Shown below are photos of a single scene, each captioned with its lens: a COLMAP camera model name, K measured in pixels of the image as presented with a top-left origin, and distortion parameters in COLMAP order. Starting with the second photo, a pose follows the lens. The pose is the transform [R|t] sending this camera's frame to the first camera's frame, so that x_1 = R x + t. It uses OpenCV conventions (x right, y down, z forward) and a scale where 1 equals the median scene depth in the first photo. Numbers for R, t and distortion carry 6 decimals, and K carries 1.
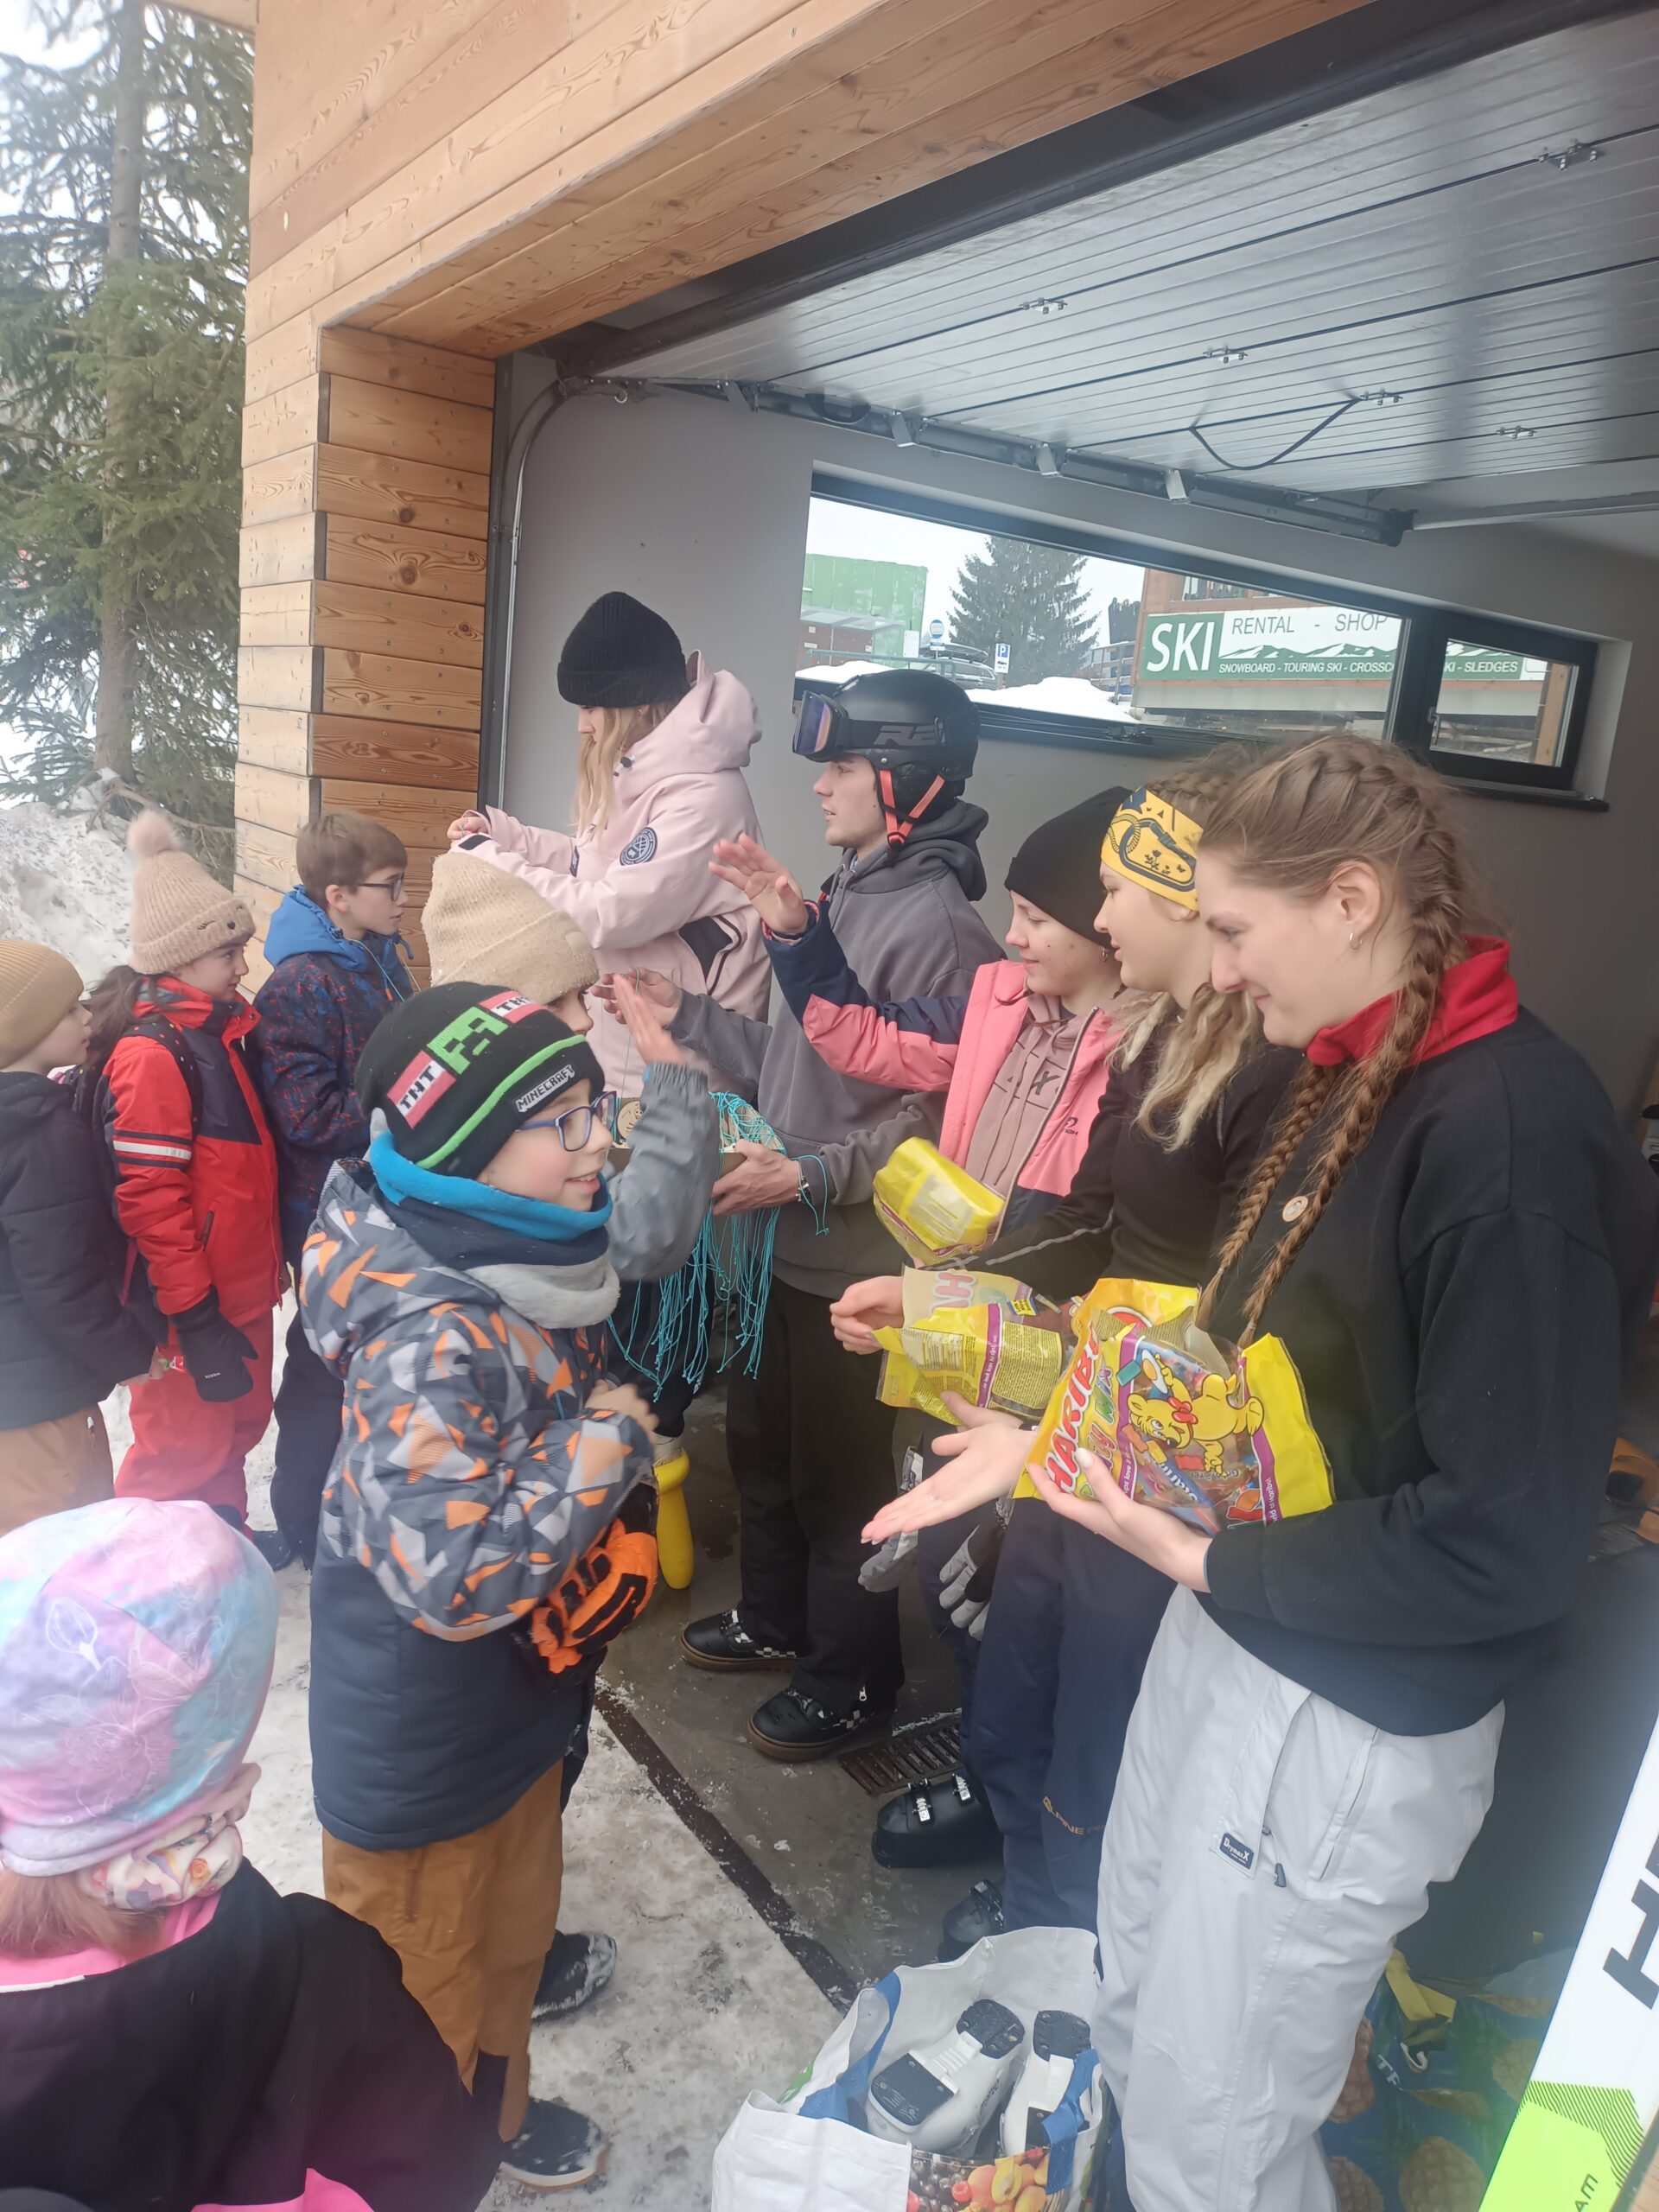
lens RADIAL K [[1619.8, 0, 829.5], [0, 1619.8, 1106.0], [0, 0, 1]] dist [0.053089, -0.060239]
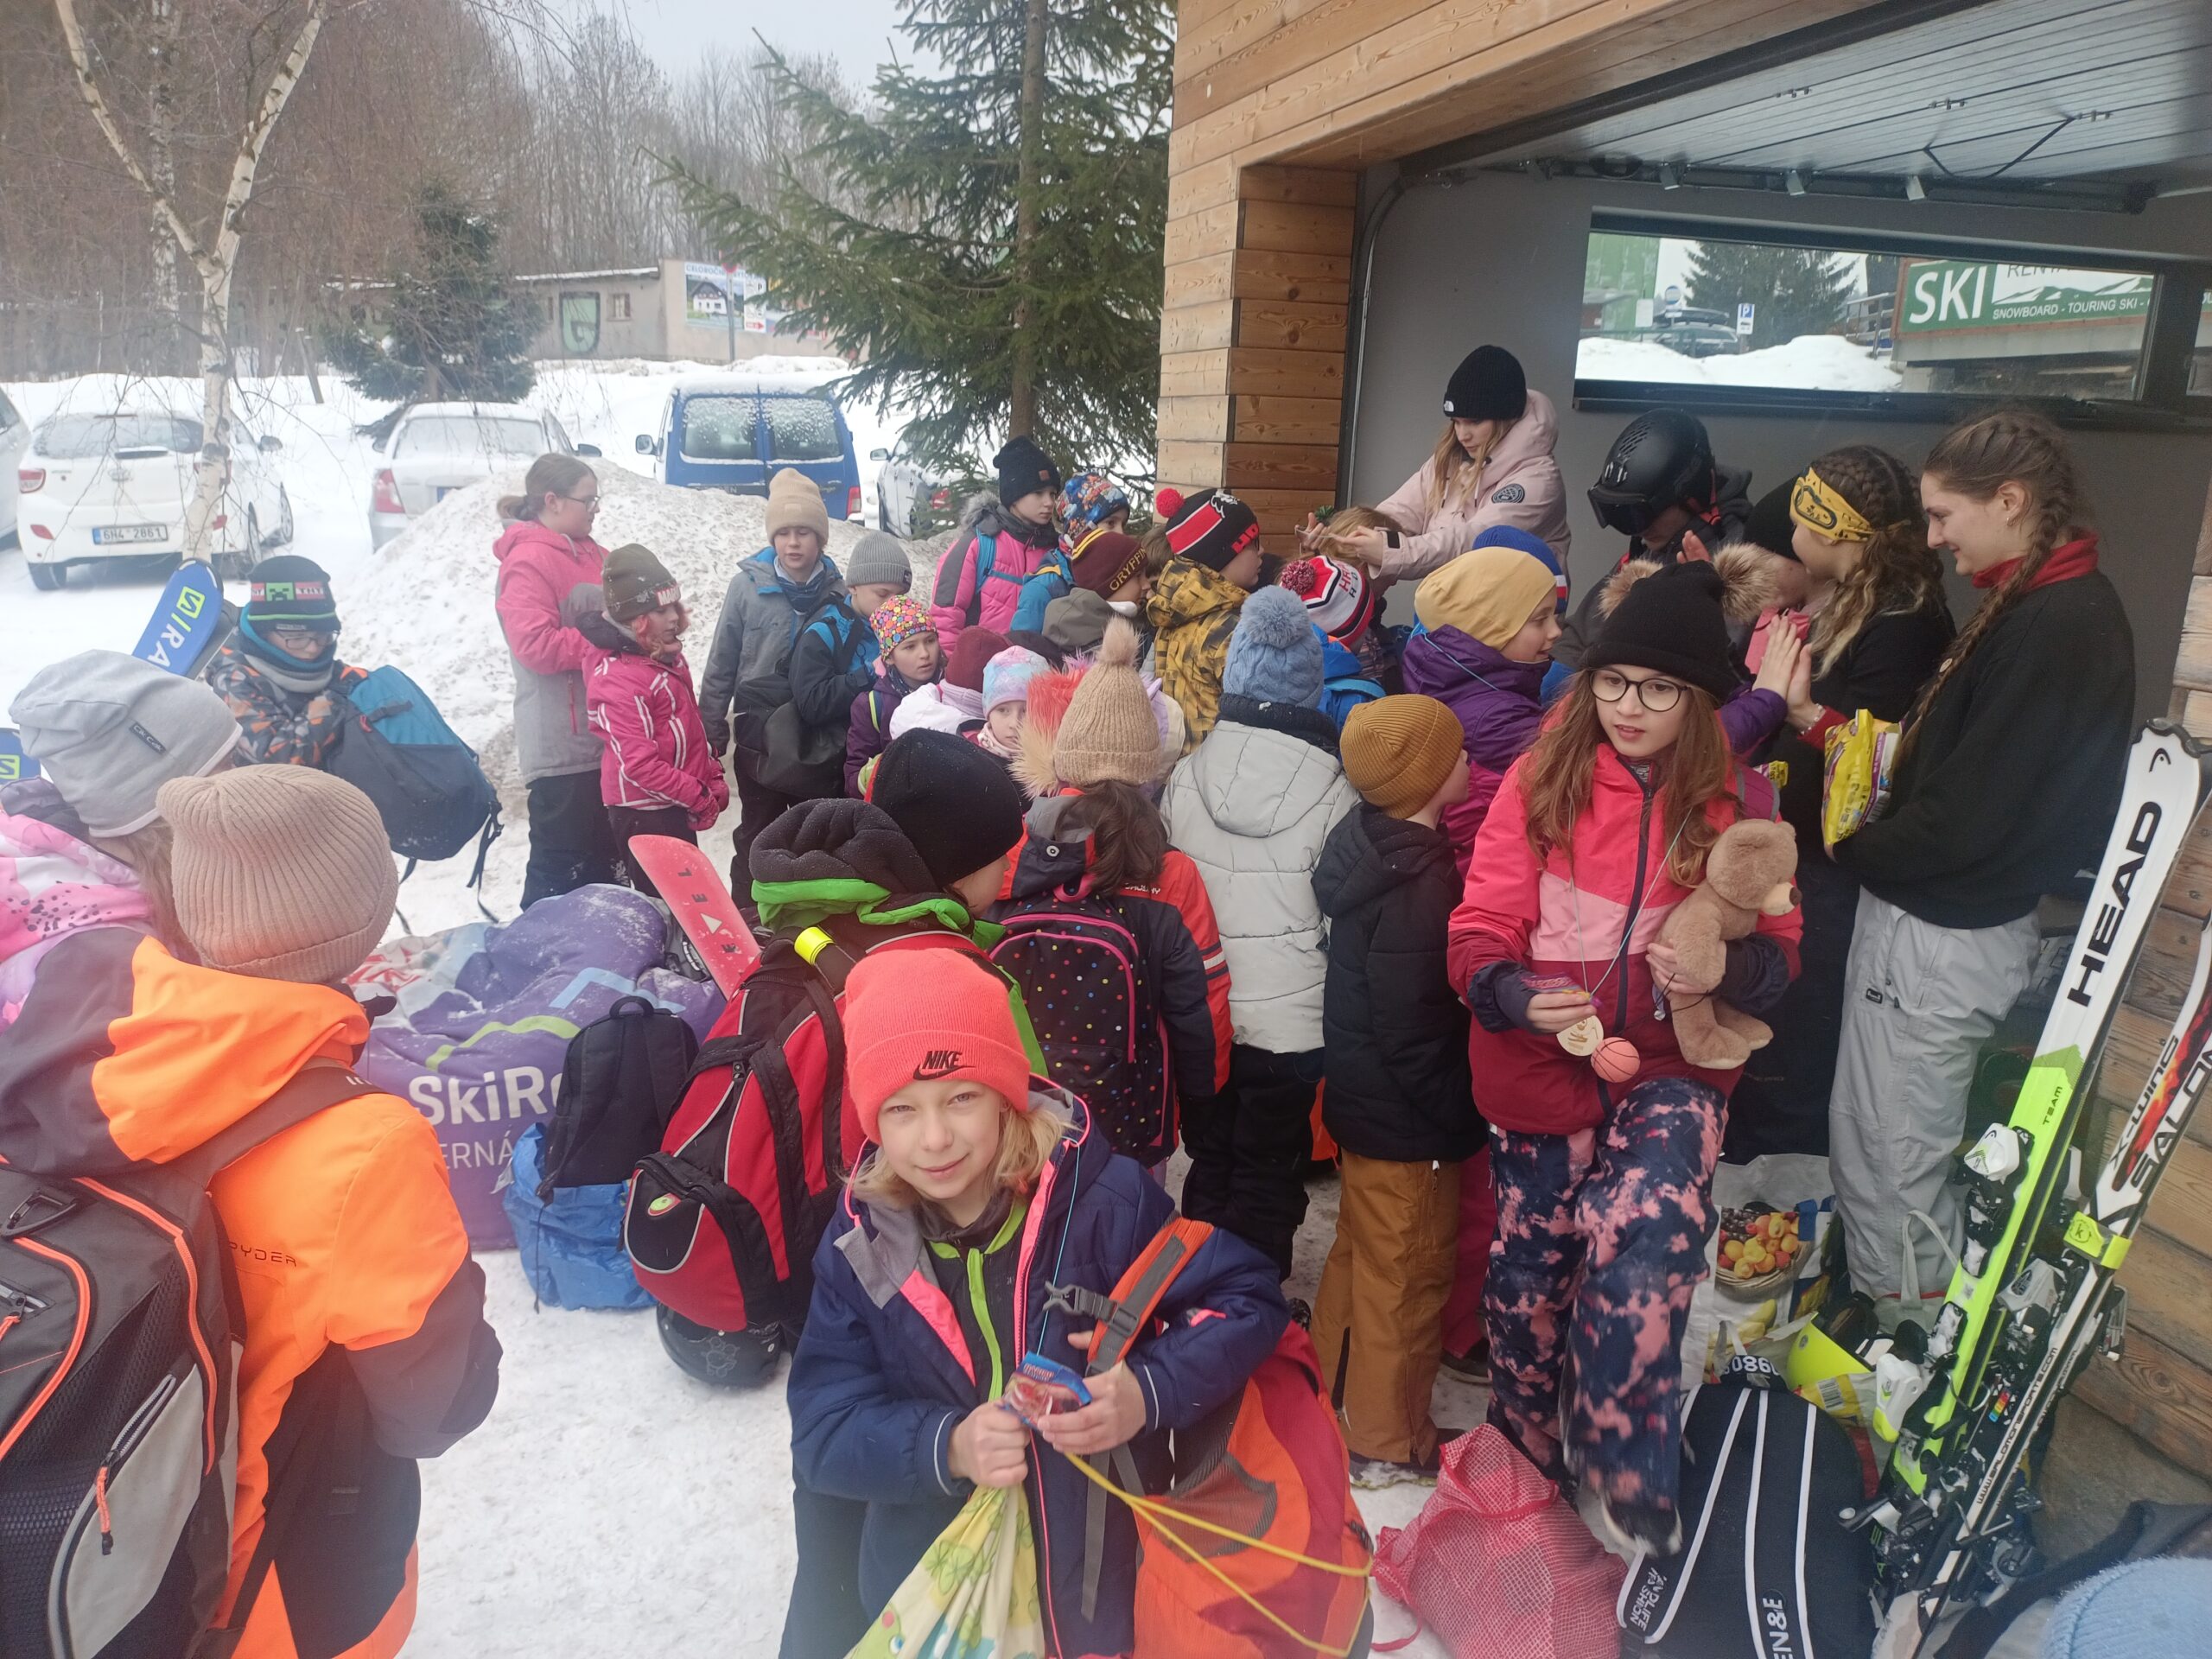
lens RADIAL K [[1594.8, 0, 1103.5], [0, 1594.8, 858.4], [0, 0, 1]] dist [0.002025, -0.002187]
pose [[0.962187, -0.001605, -0.272385, -0.035472], [0.011737, 0.999298, 0.035572, 0.049242], [0.272136, -0.037424, 0.961531, -0.268693]]
